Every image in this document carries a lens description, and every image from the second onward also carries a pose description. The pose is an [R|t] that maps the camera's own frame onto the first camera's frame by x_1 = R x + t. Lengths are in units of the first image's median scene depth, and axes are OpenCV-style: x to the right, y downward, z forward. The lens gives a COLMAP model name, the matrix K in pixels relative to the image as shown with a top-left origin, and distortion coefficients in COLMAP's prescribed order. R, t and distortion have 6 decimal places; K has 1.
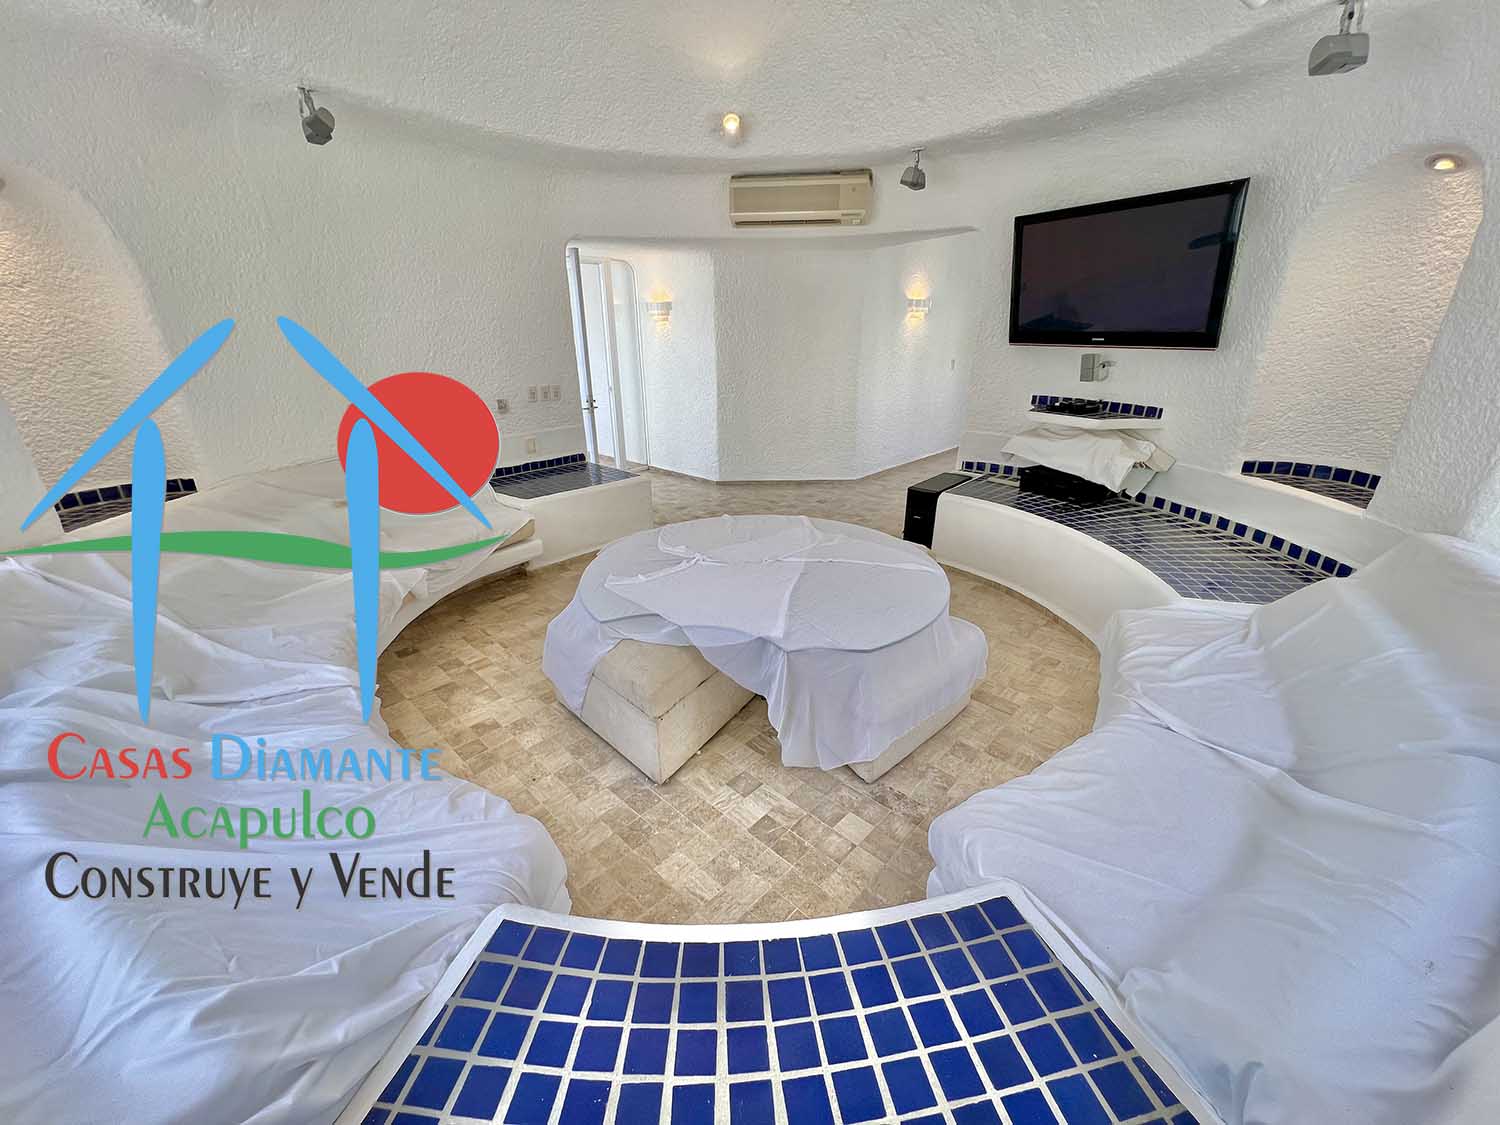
lens RADIAL K [[598.9, 0, 746.4], [0, 598.9, 556.9], [0, 0, 1]] dist [-0.000895, -0.000408]
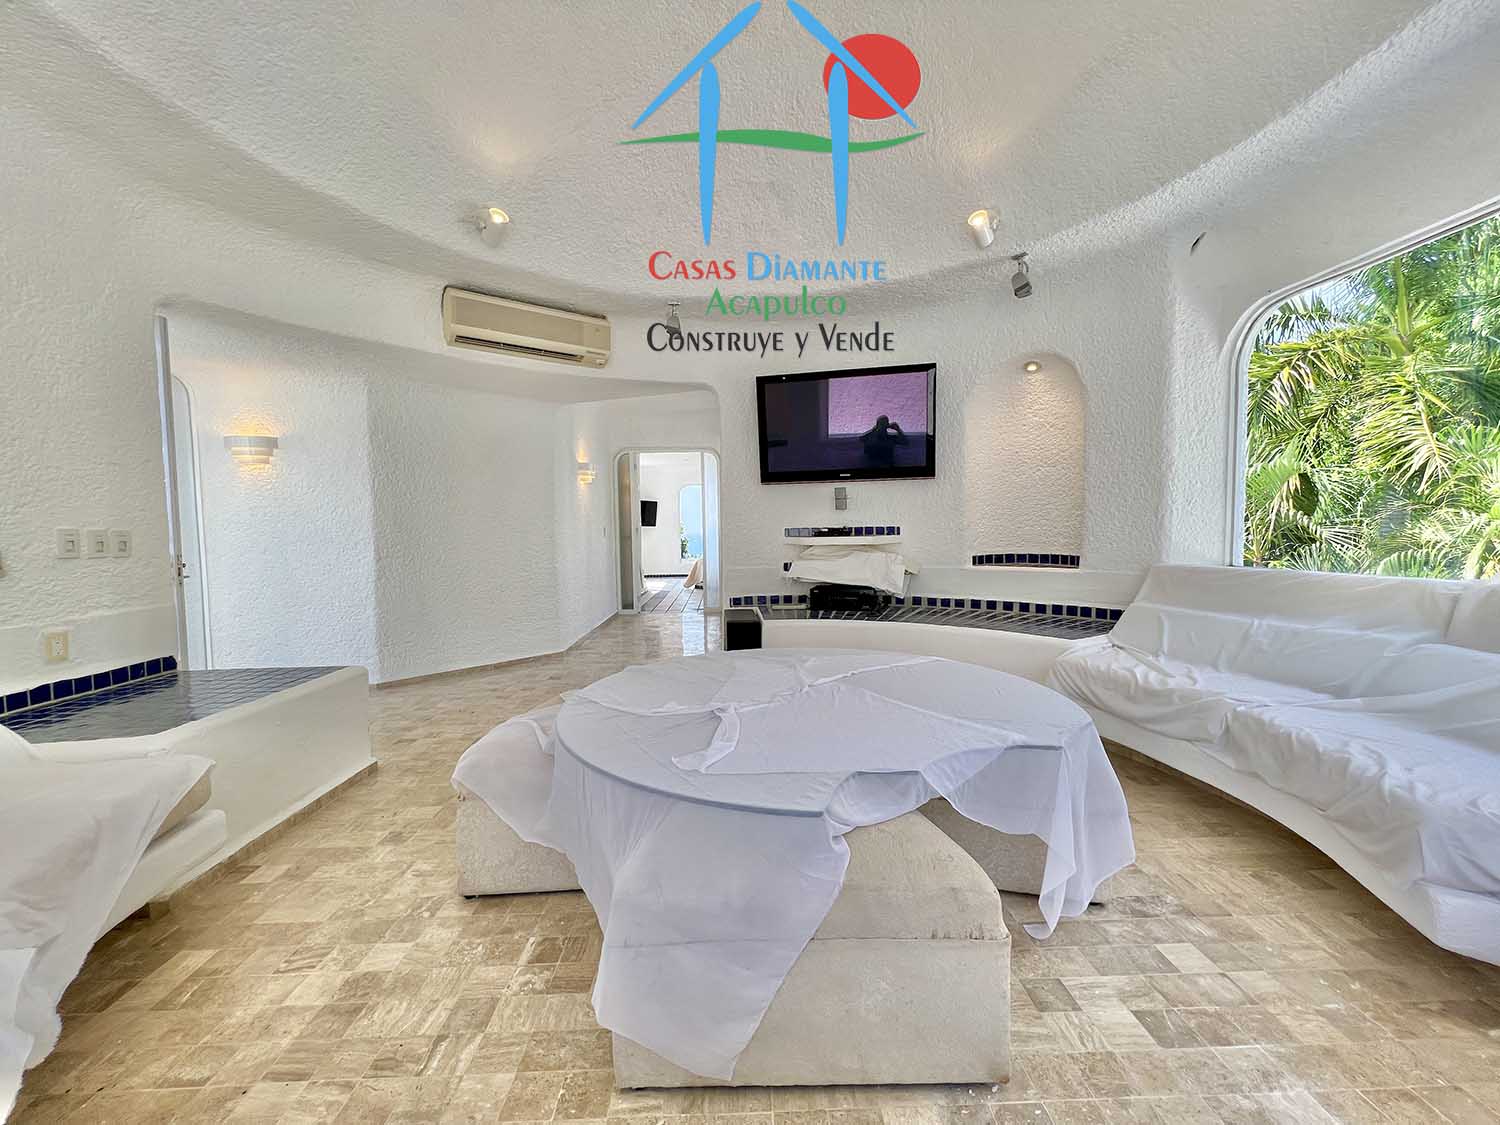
lens RADIAL K [[598.9, 0, 746.4], [0, 598.9, 556.9], [0, 0, 1]] dist [-0.000895, -0.000408]
pose [[0.703347, -0.036169, 0.709925, -0.404854], [0.267404, 0.938810, -0.217097, -0.003207], [-0.658633, 0.342531, 0.669981, 0.382892]]
